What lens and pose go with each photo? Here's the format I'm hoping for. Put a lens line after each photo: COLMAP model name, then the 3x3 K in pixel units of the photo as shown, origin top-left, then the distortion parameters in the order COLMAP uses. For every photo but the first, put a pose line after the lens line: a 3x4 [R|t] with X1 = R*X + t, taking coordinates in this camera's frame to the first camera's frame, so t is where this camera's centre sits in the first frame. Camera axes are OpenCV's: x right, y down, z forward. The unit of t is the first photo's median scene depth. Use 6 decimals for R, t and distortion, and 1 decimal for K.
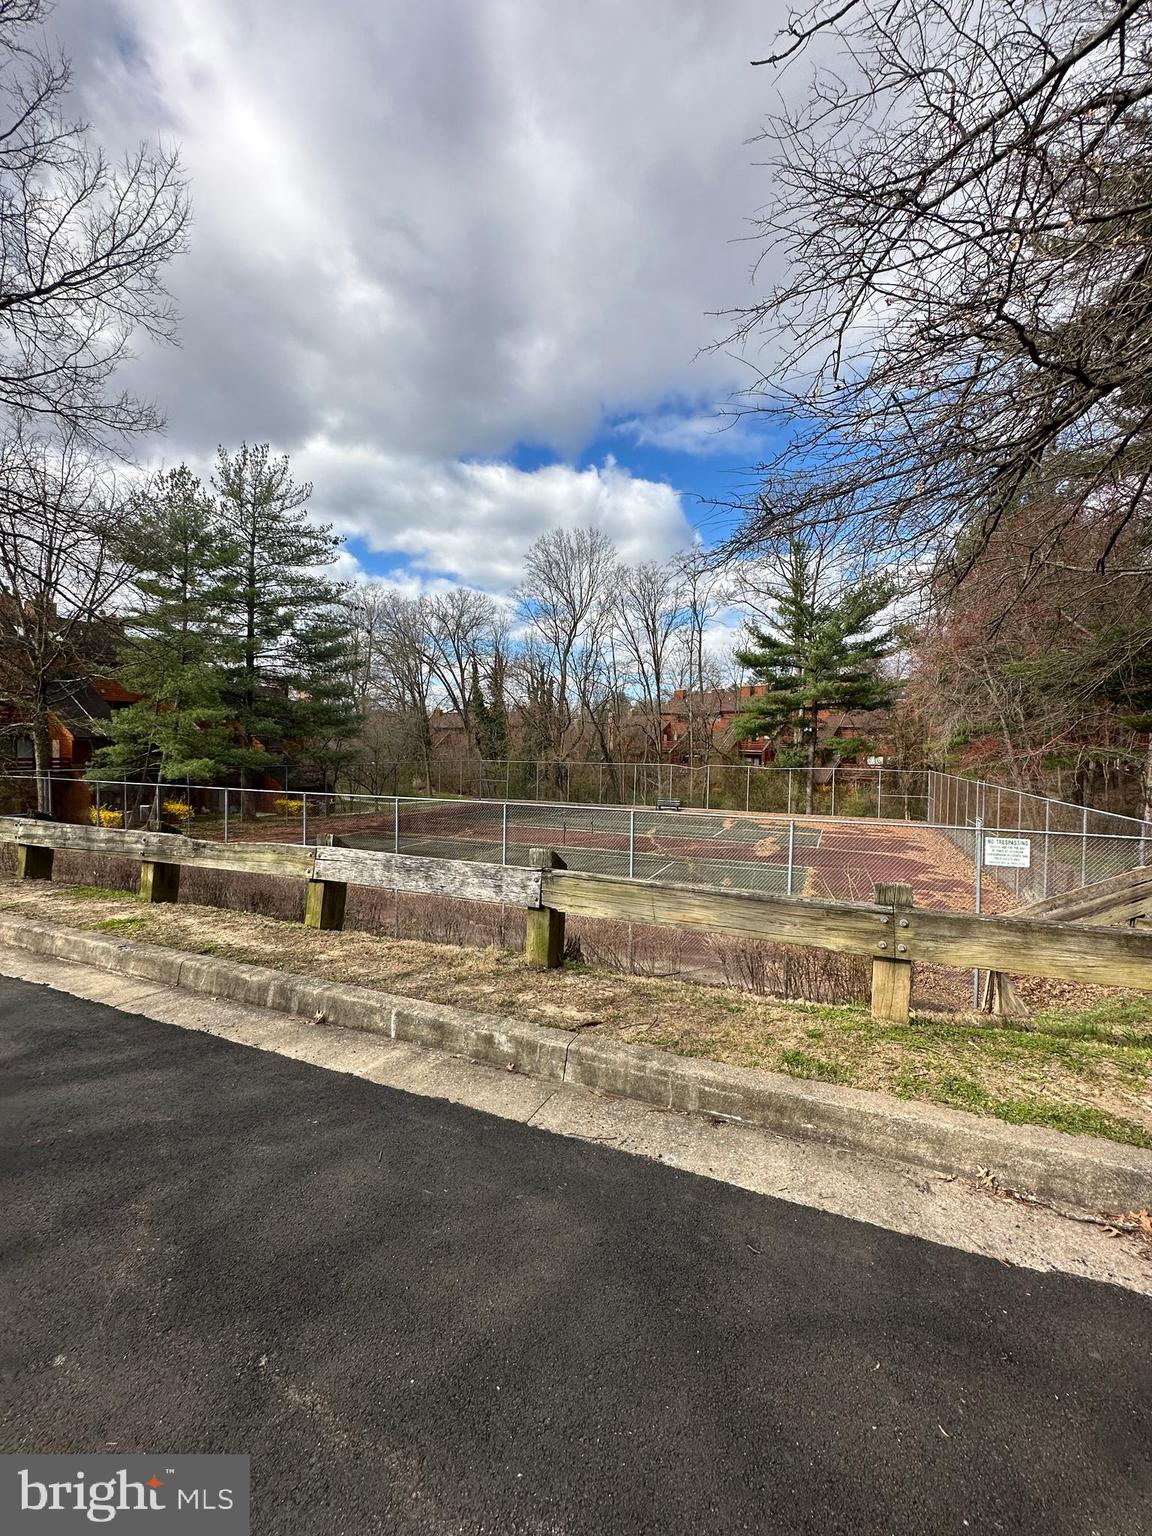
lens RADIAL K [[620.2, 0, 576.5], [0, 620.2, 763.4], [0, 0, 1]] dist [-0.007158, 0.002106]
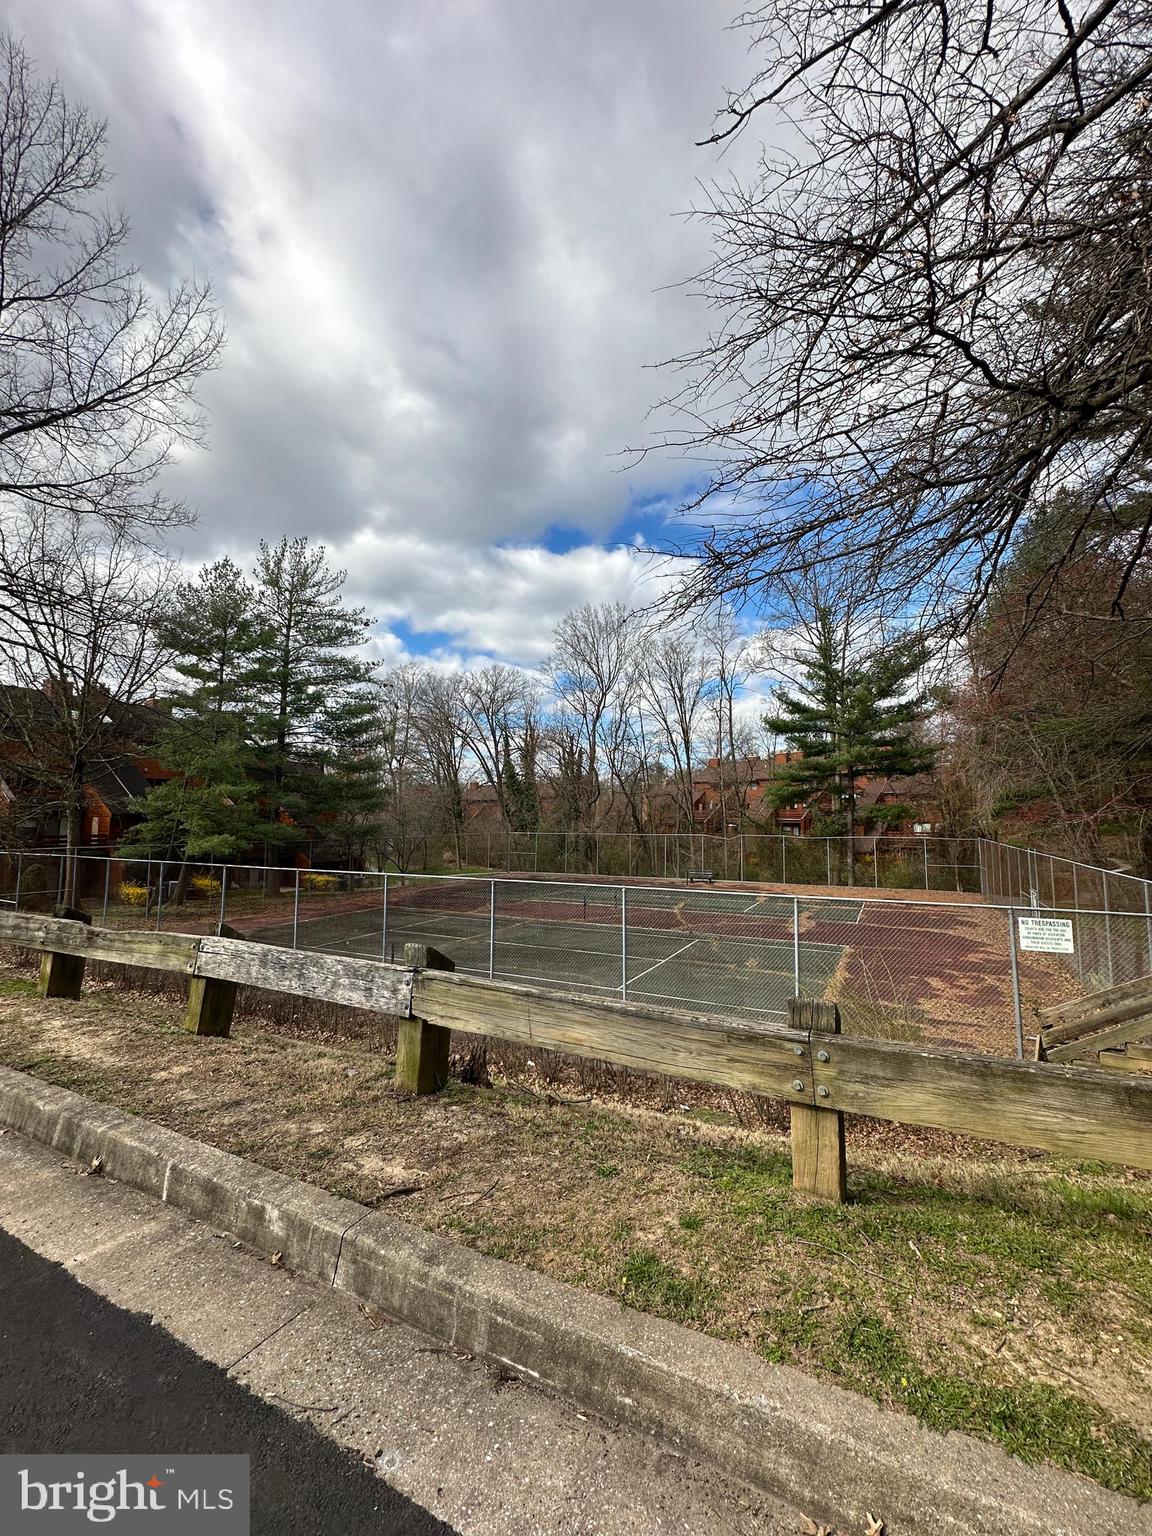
lens RADIAL K [[620.2, 0, 576.5], [0, 620.2, 762.1], [0, 0, 1]] dist [-0.007158, 0.002106]
pose [[0.997732, -0.018935, -0.064595, 0.036674], [0.011337, 0.993182, -0.116024, -0.001196], [0.066351, 0.115028, 0.991144, 0.026022]]
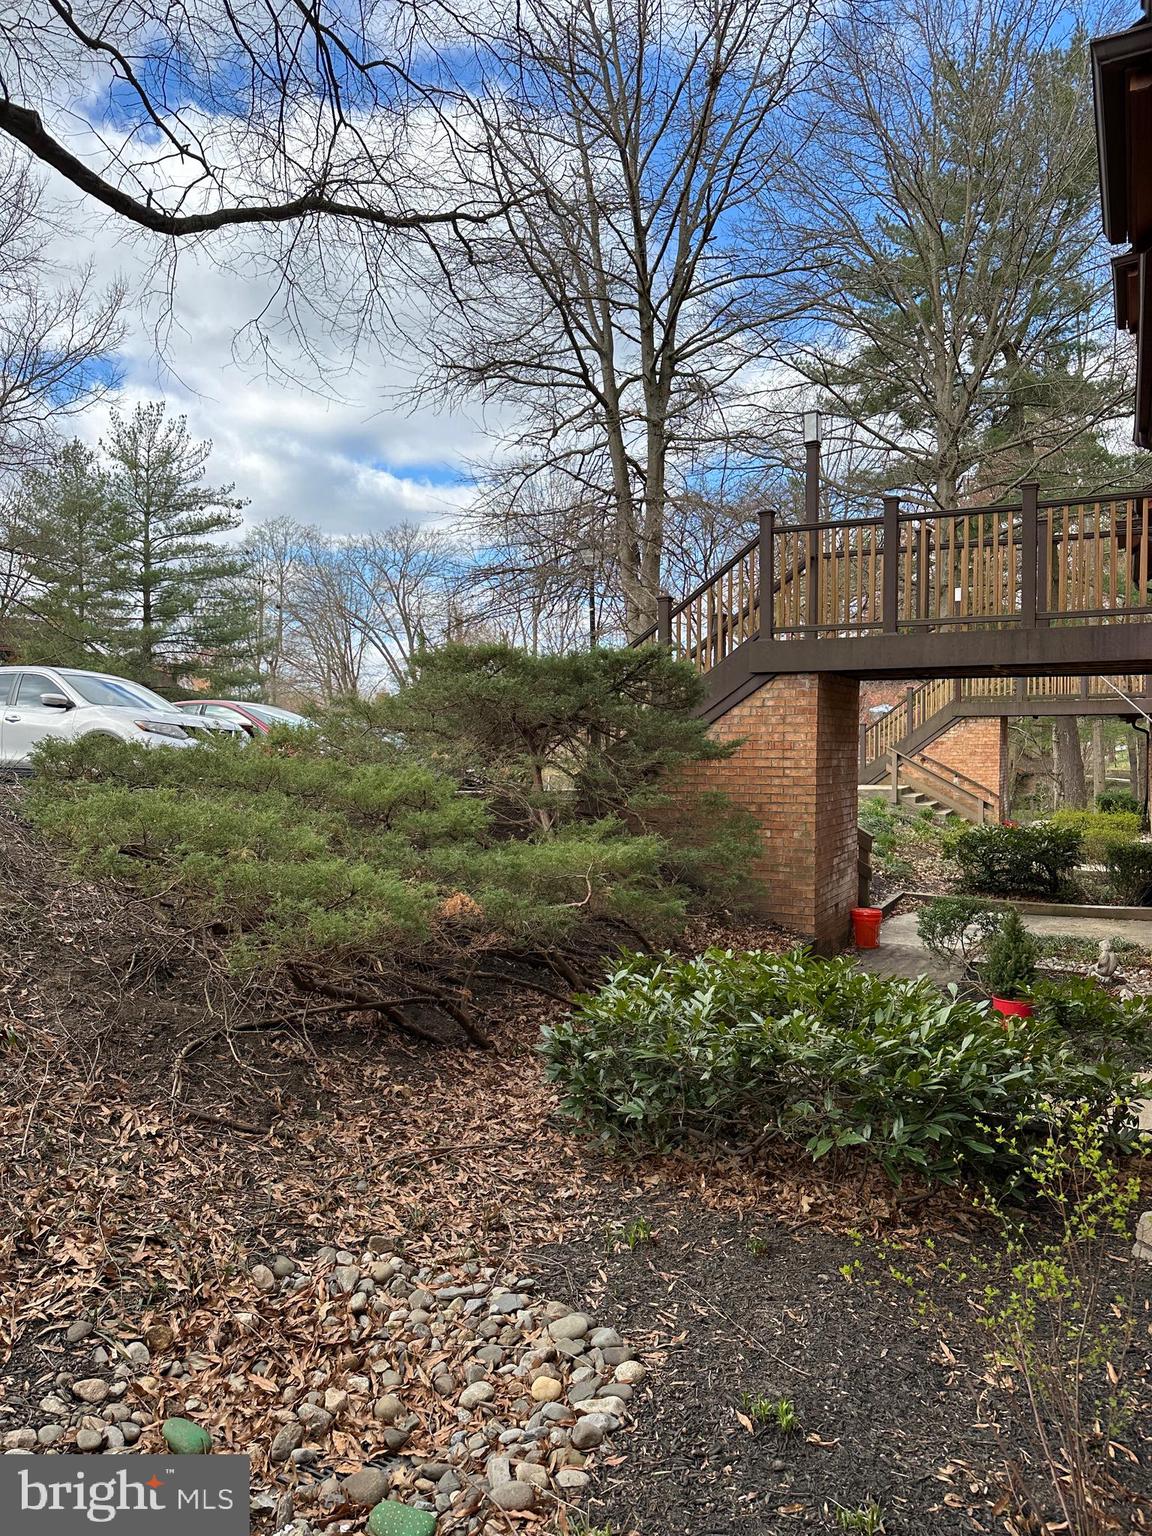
lens RADIAL K [[1071.1, 0, 576.6], [0, 1071.1, 768.0], [0, 0, 1]] dist [0.040148, -0.044049]
pose [[0.998194, -0.019911, -0.056675, 0.227792], [0.019396, 0.999766, -0.009623, 0.045634], [0.056854, 0.008507, 0.998346, -0.677379]]
